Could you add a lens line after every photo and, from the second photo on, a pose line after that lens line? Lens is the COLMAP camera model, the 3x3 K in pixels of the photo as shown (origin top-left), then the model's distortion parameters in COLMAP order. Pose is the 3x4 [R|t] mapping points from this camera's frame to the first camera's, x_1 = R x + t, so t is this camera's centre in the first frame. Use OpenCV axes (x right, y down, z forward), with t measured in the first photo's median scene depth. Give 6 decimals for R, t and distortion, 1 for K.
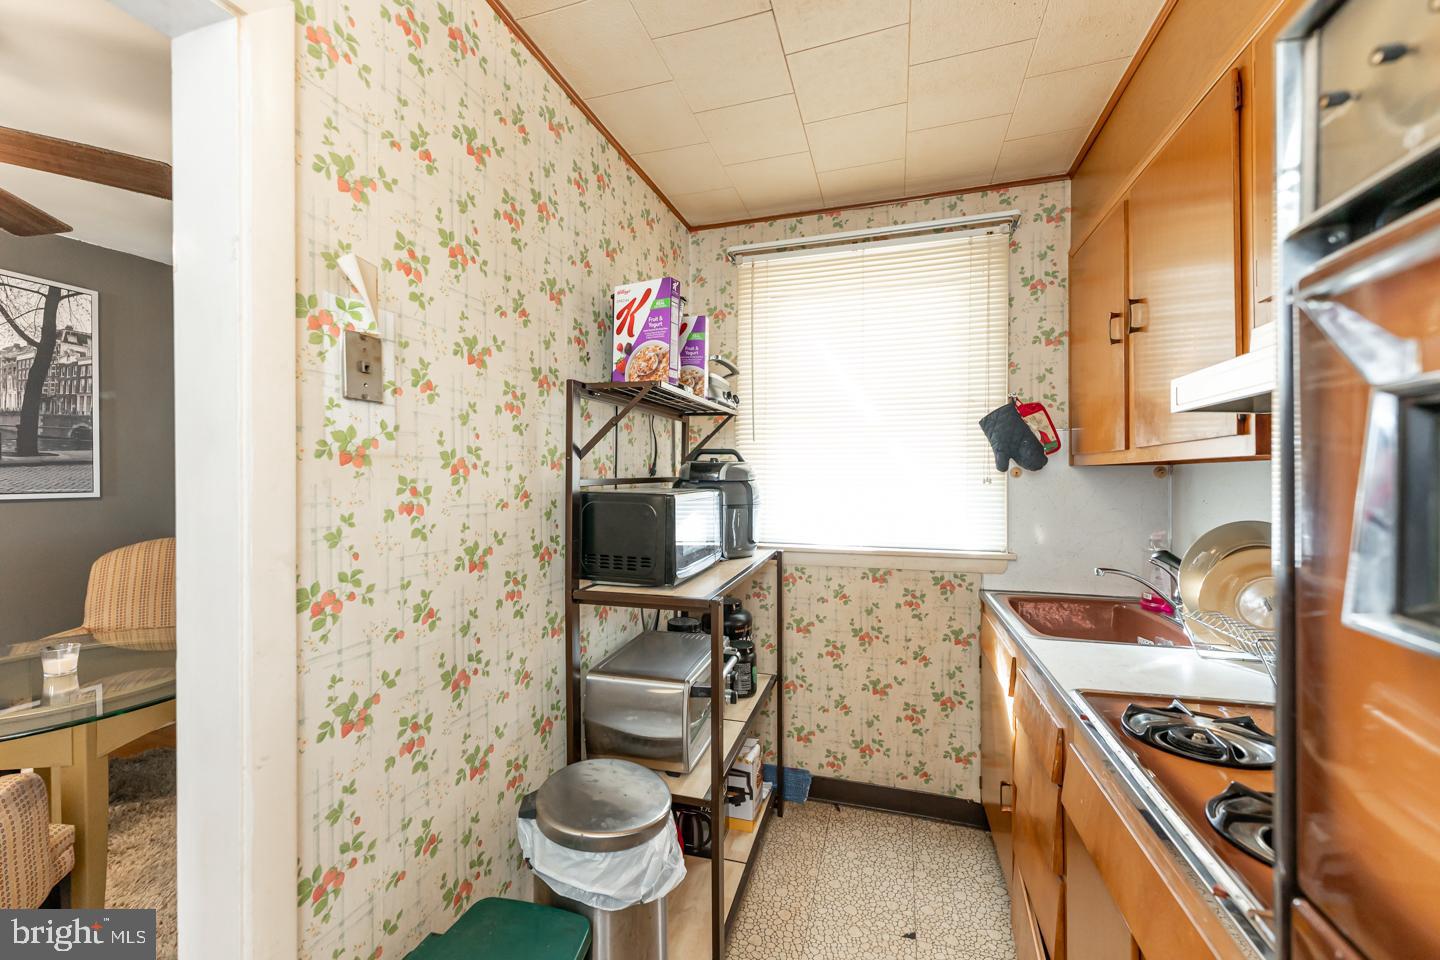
lens RADIAL K [[579.7, 0, 715.2], [0, 579.7, 479.4], [0, 0, 1]] dist [0.002366, -0.000050]
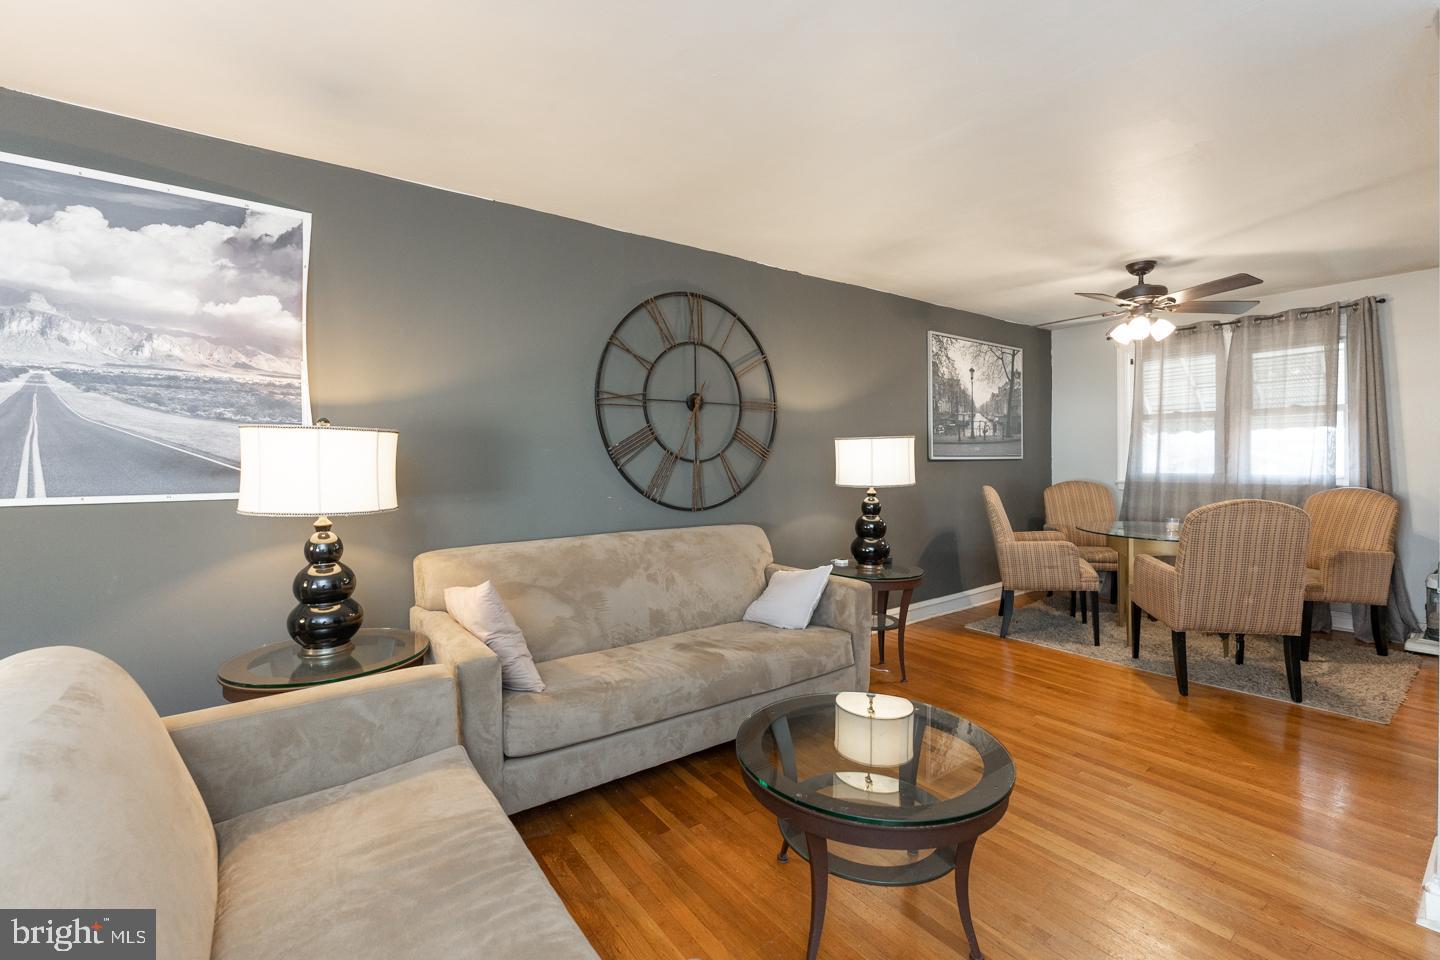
lens RADIAL K [[624.1, 0, 708.4], [0, 624.1, 466.2], [0, 0, 1]] dist [-0.005075, 0.000487]
pose [[0.808626, -0.000809, -0.588322, -0.977020], [0.005121, 0.999971, 0.005663, 0.052244], [0.588301, -0.007592, 0.808607, -1.694794]]
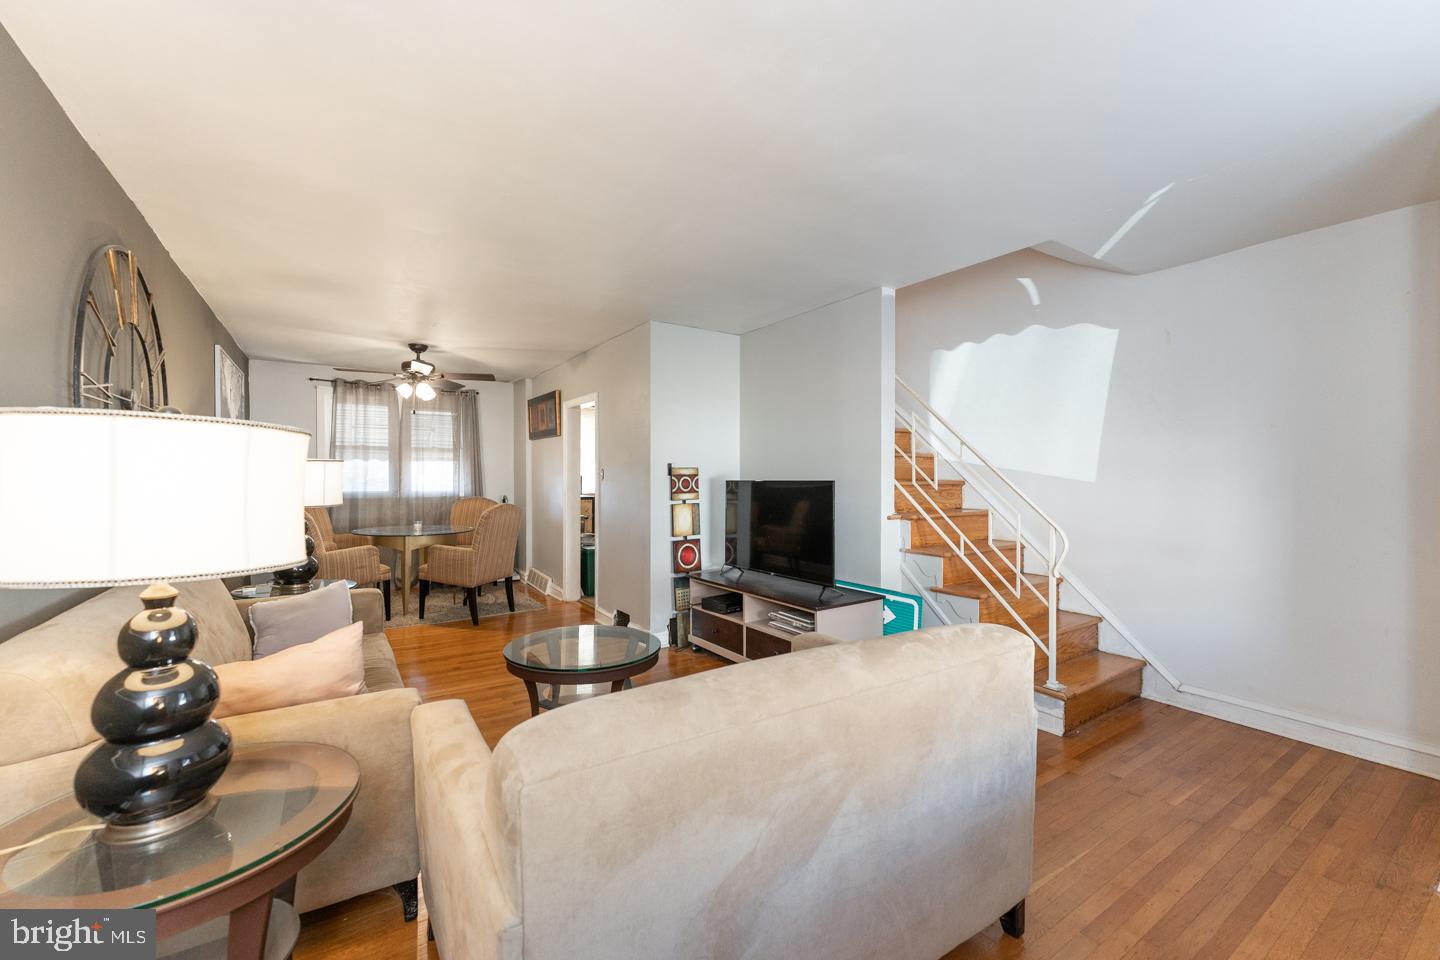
lens RADIAL K [[579.7, 0, 715.2], [0, 579.7, 479.4], [0, 0, 1]] dist [0.002366, -0.000050]
pose [[0.623378, -0.003740, 0.781911, -2.228121], [0.002939, 0.999993, 0.002440, 0.039914], [-0.781915, 0.000776, 0.623385, -1.995782]]
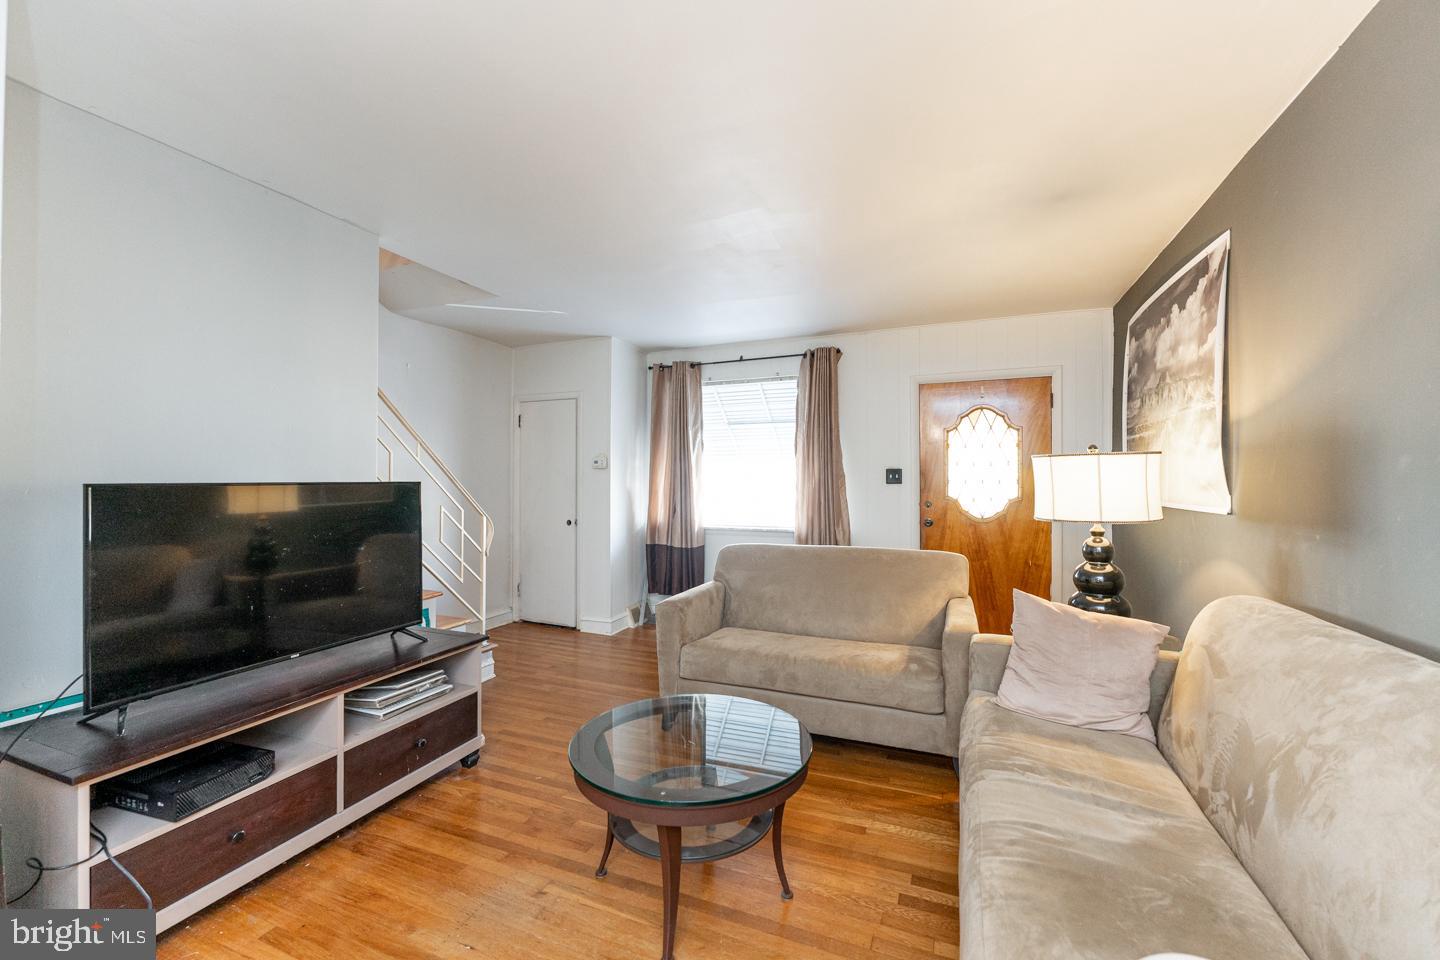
lens RADIAL K [[585.3, 0, 696.1], [0, 585.3, 473.7], [0, 0, 1]] dist [-0.002903, -0.000155]
pose [[-0.994238, 0.002474, 0.107166, -1.415971], [0.001673, 0.999970, -0.007568, 0.041556], [-0.107181, -0.007345, -0.994212, 0.071791]]
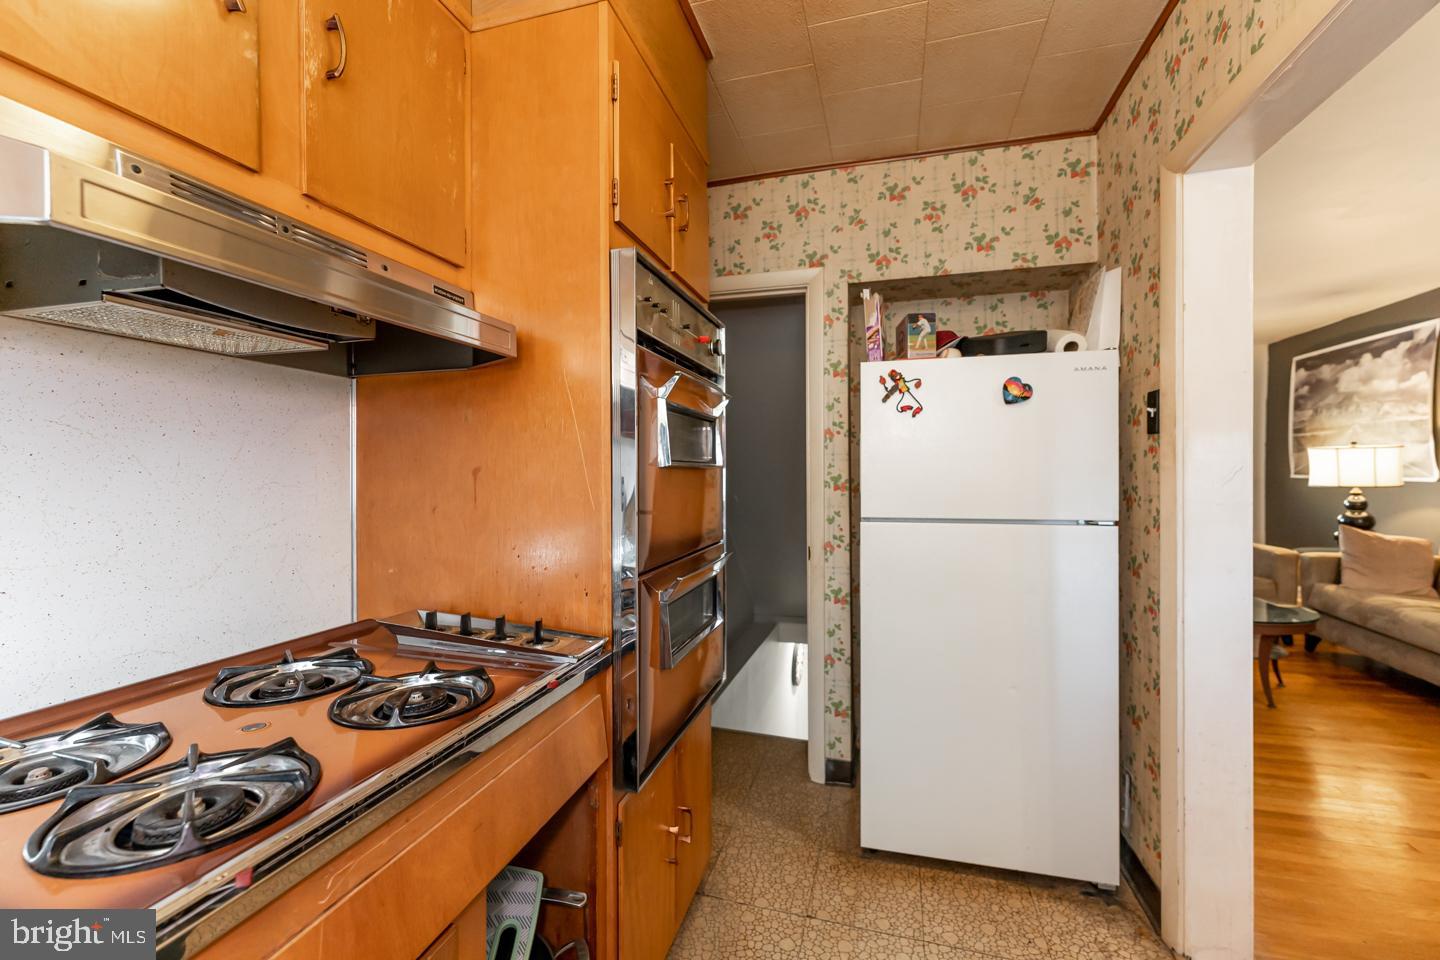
lens RADIAL K [[572.5, 0, 719.5], [0, 572.5, 474.3], [0, 0, 1]] dist [0.001267, -0.000136]
pose [[-0.999901, 0.007903, -0.011607, 0.146851], [0.007746, 0.999879, 0.013468, 0.044608], [0.011712, 0.013377, -0.999842, 0.761775]]
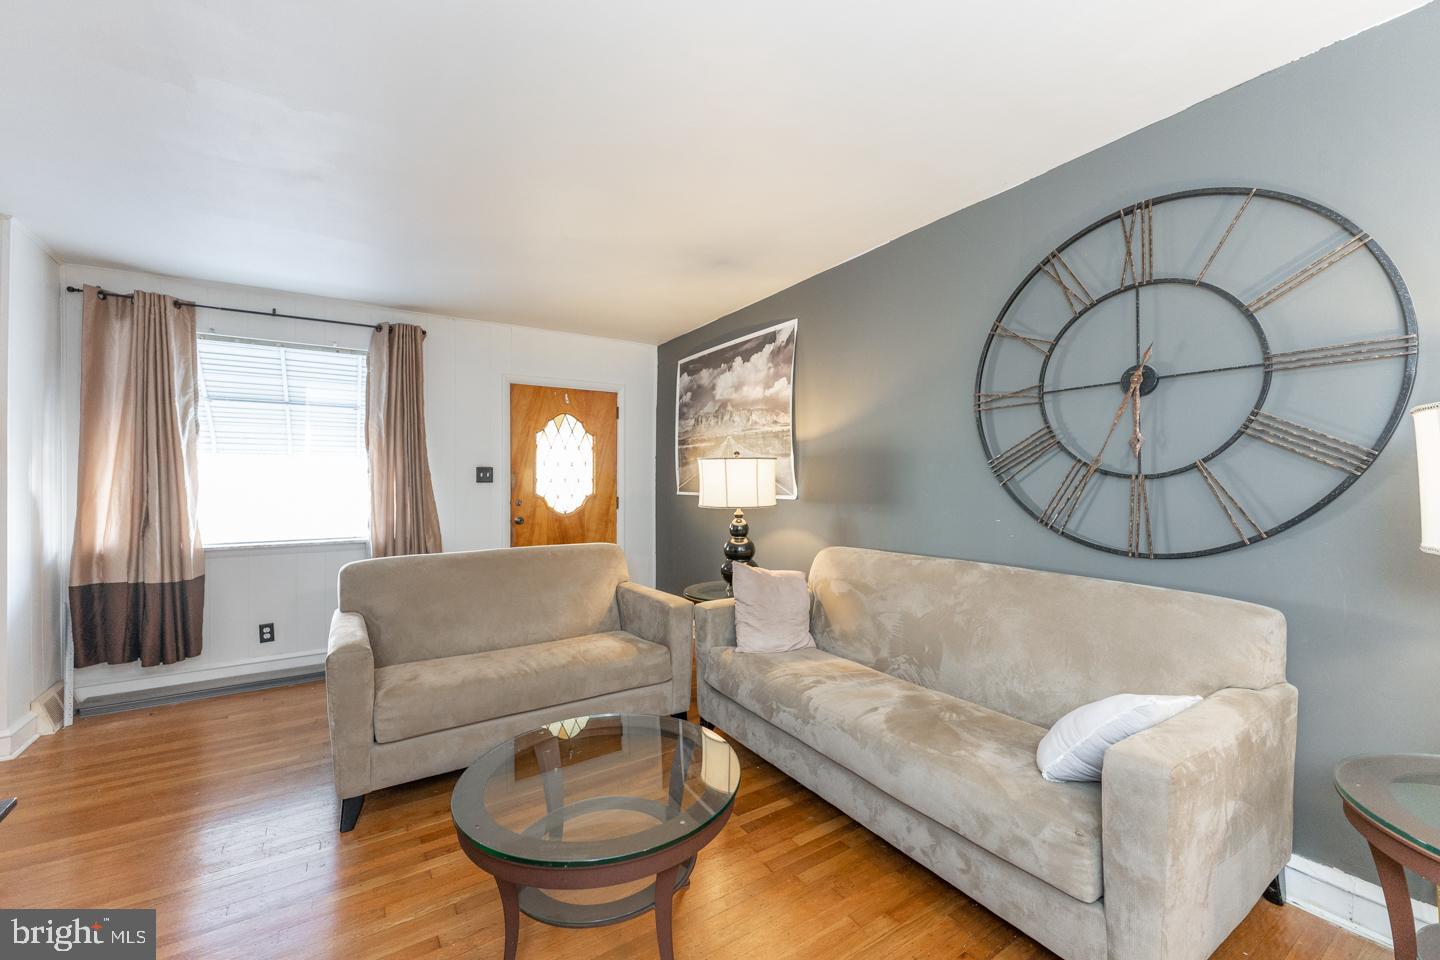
lens RADIAL K [[579.7, 0, 715.2], [0, 579.7, 479.4], [0, 0, 1]] dist [0.002366, -0.000050]
pose [[-0.636819, -0.000221, -0.771013, -0.795048], [0.000016, 1.000000, -0.000300, 0.053369], [0.771013, -0.000203, -0.636819, -0.224815]]
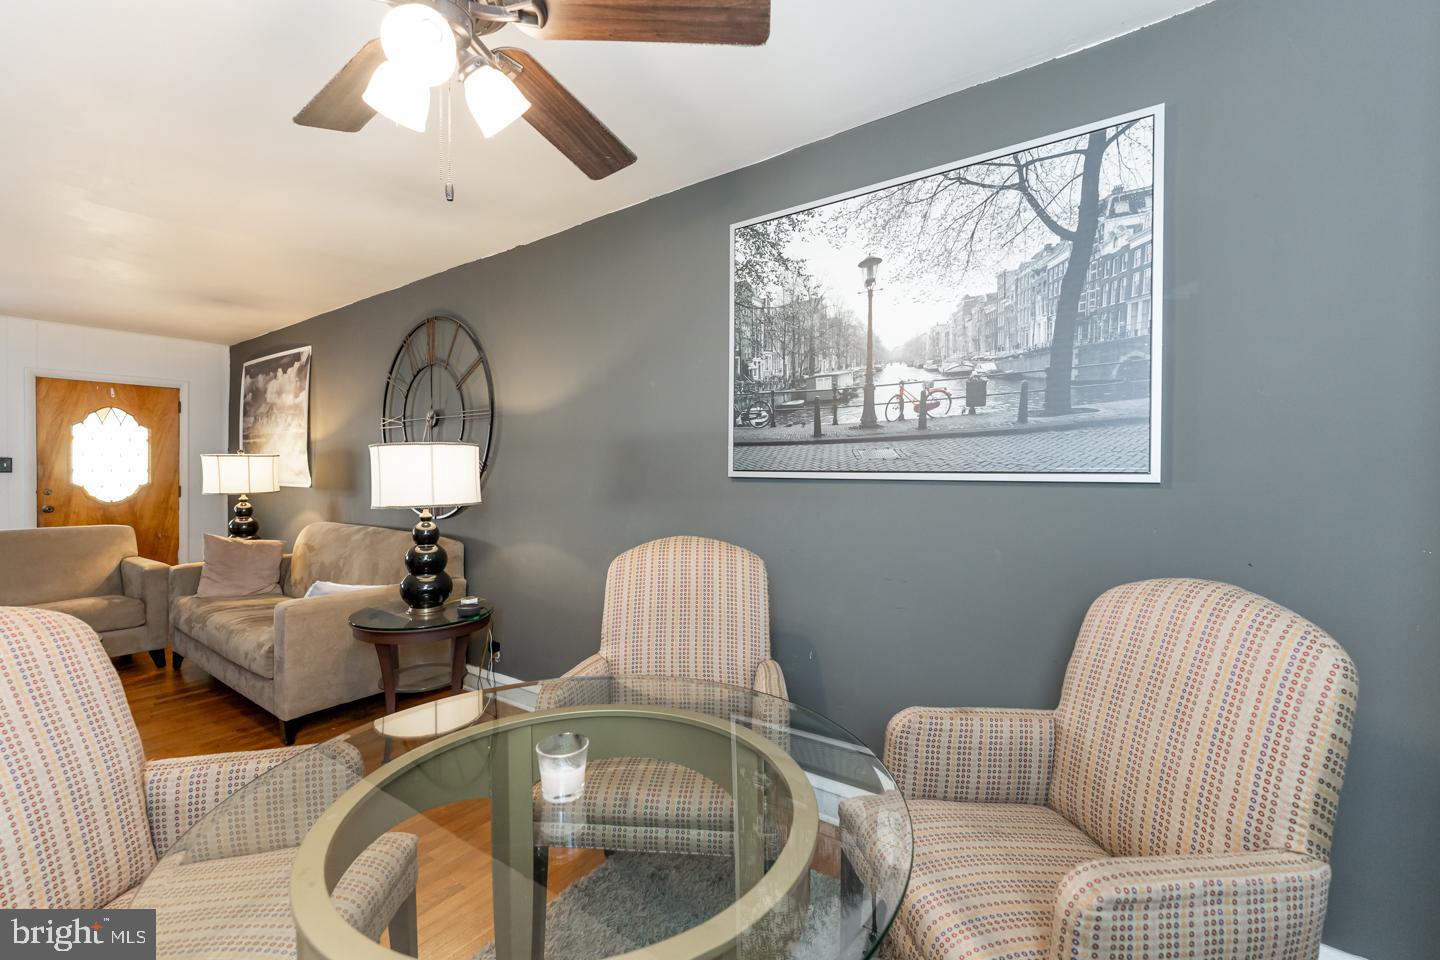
lens RADIAL K [[612.3, 0, 716.9], [0, 612.3, 473.0], [0, 0, 1]] dist [0.001806, -0.000079]
pose [[-0.312355, 0.007257, -0.949938, -0.541847], [-0.006279, 0.999933, 0.009703, 0.025554], [0.949945, 0.008996, -0.312289, 1.096681]]
